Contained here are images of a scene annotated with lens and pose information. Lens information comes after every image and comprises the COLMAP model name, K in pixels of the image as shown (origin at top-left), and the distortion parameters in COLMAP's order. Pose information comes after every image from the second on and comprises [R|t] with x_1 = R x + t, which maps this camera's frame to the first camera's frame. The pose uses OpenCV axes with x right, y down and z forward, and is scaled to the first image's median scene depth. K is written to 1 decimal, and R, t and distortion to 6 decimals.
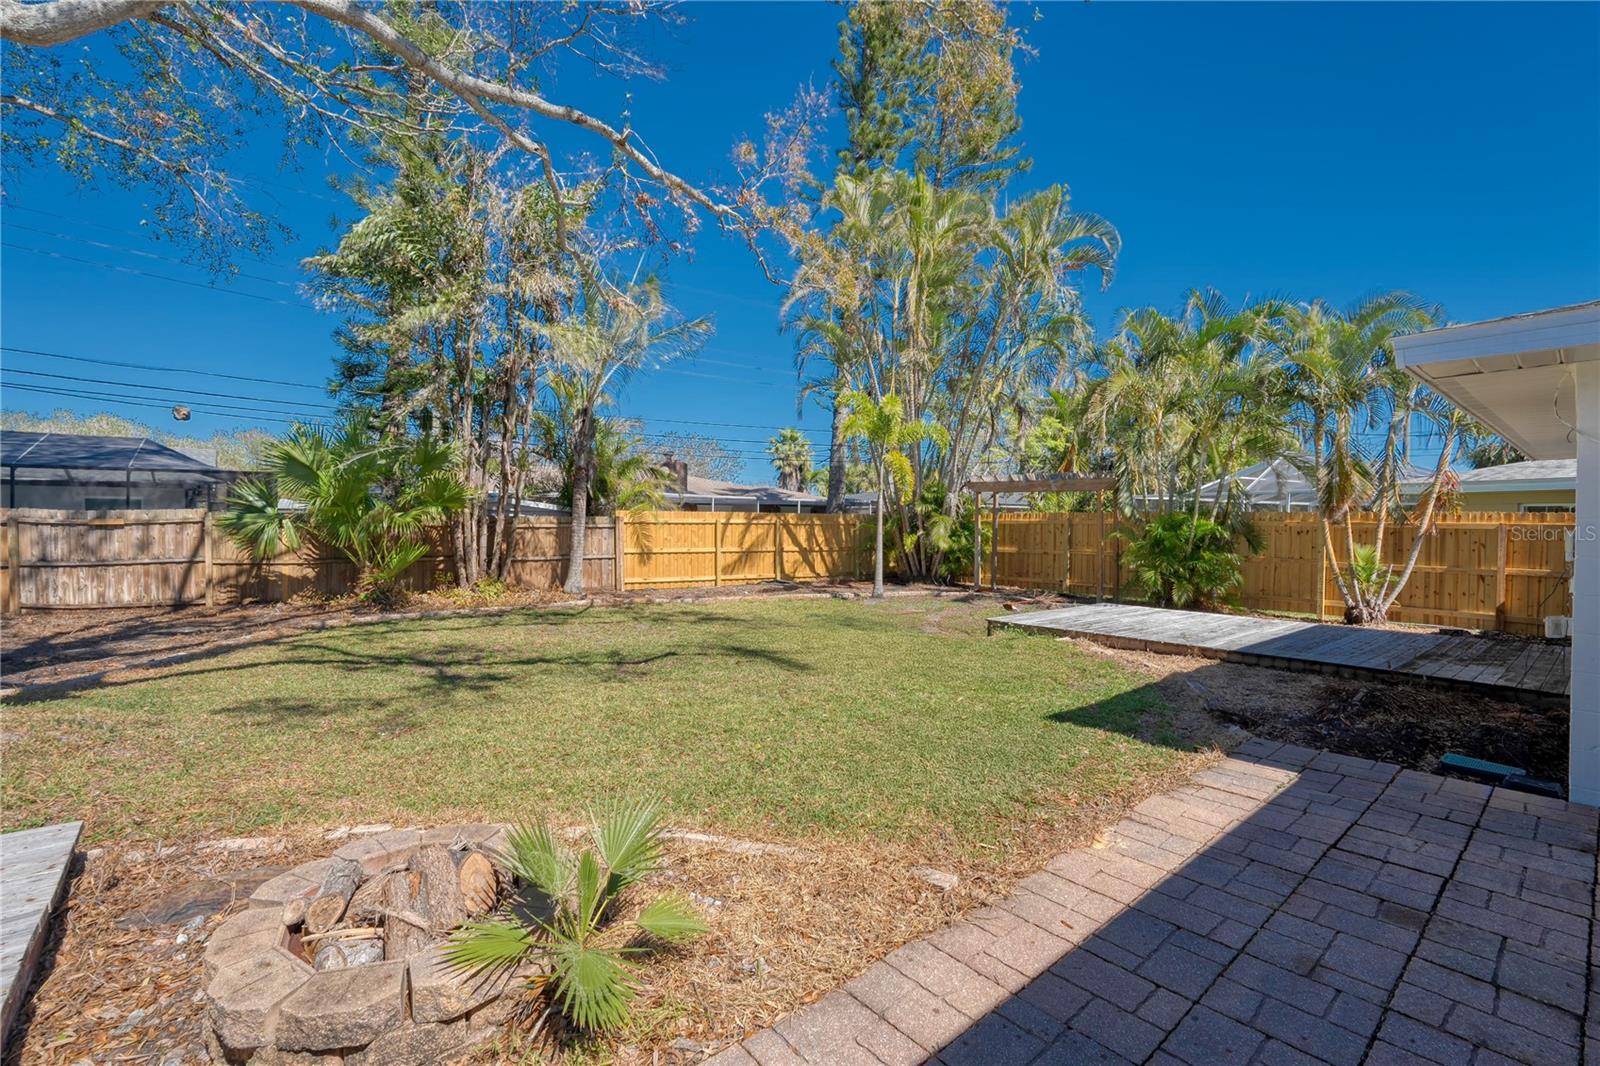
lens RADIAL K [[695.7, 0, 800.0], [0, 695.7, 533.0], [0, 0, 1]] dist [-0.001837, -0.000483]
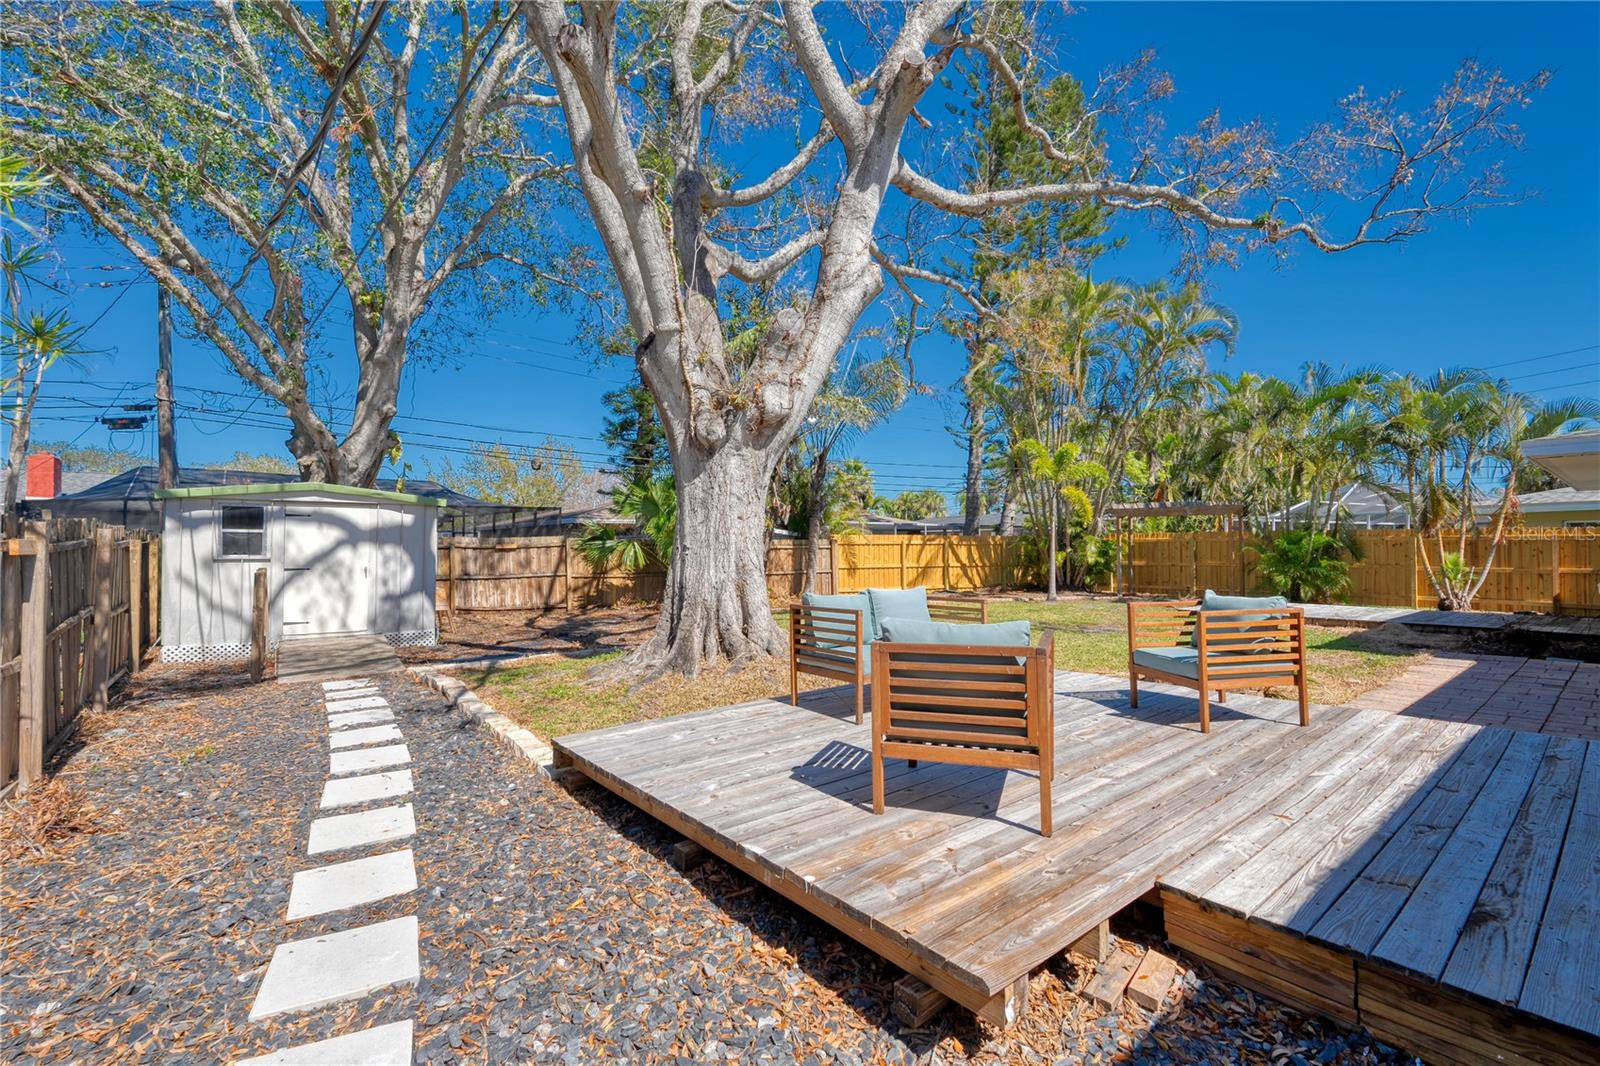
lens RADIAL K [[695.7, 0, 800.0], [0, 695.7, 533.0], [0, 0, 1]] dist [-0.001837, -0.000483]
pose [[0.999786, -0.011181, -0.017391, -0.383200], [0.010537, 0.999272, -0.036668, 0.013348], [0.017788, 0.036477, 0.999176, -0.333103]]
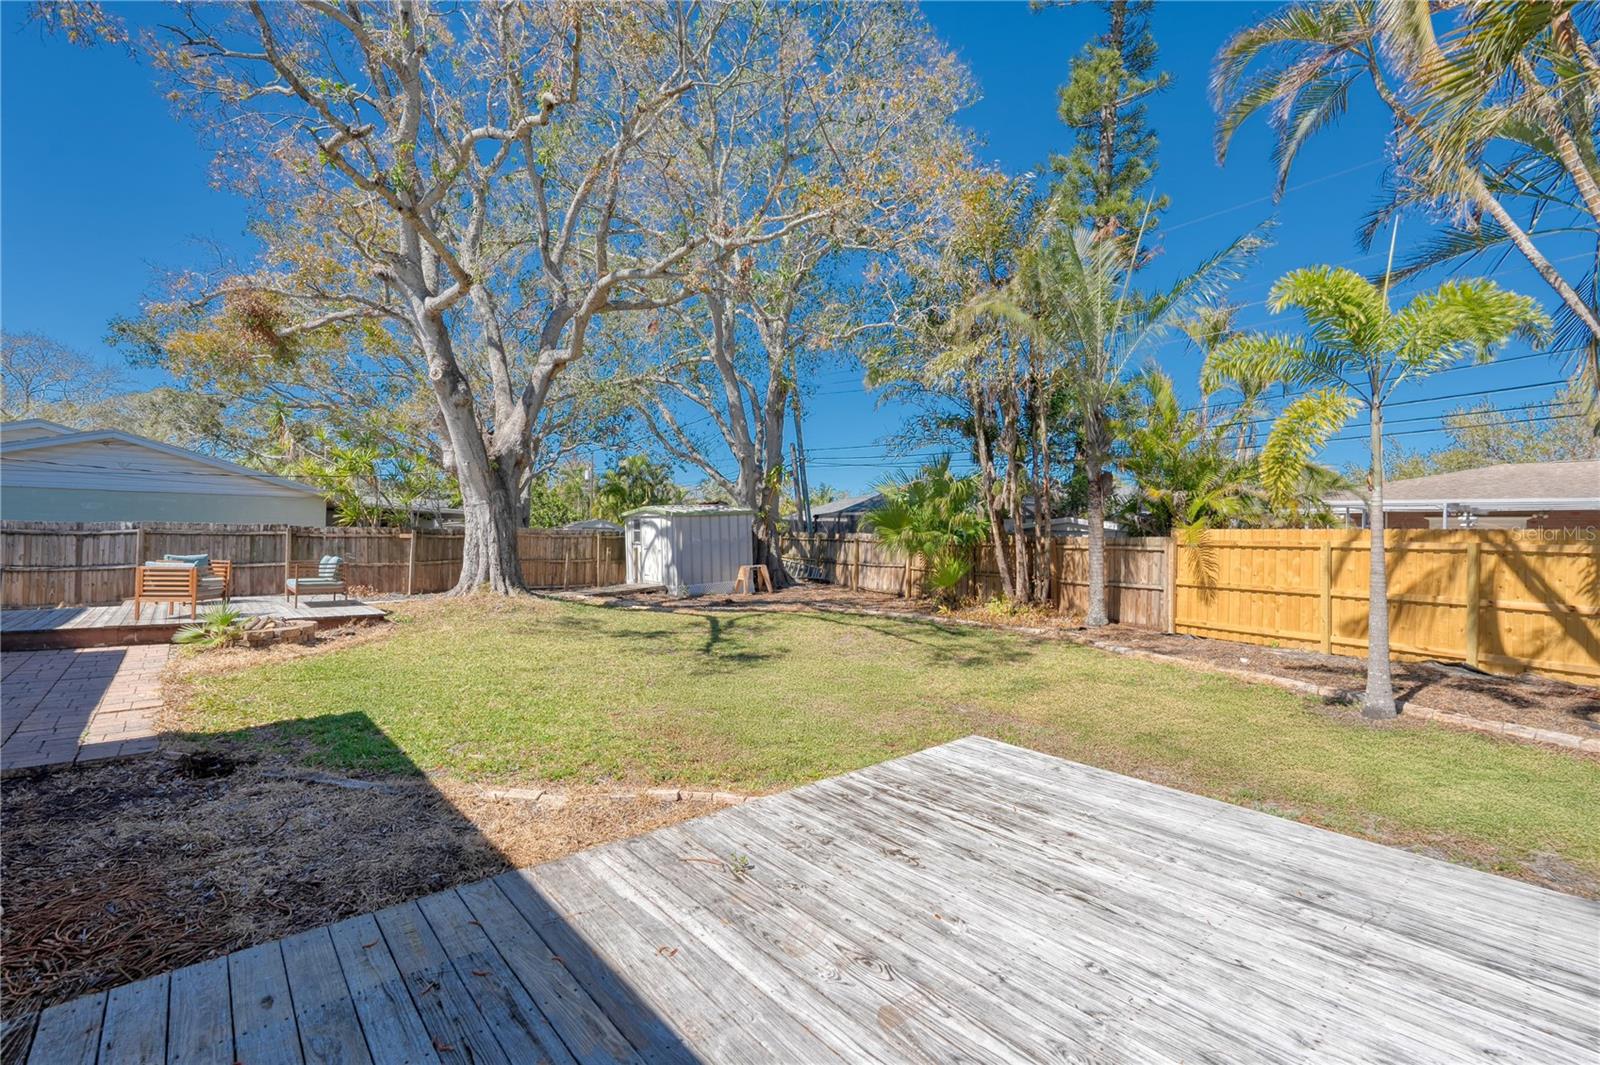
lens RADIAL K [[725.5, 0, 800.0], [0, 725.5, 532.5], [0, 0, 1]] dist [0.000908, 0.000085]
pose [[0.016755, -0.009134, -0.999818, 0.686913], [-0.027773, 0.999568, -0.009597, -0.011588], [0.999474, 0.027928, 0.016494, 0.729056]]
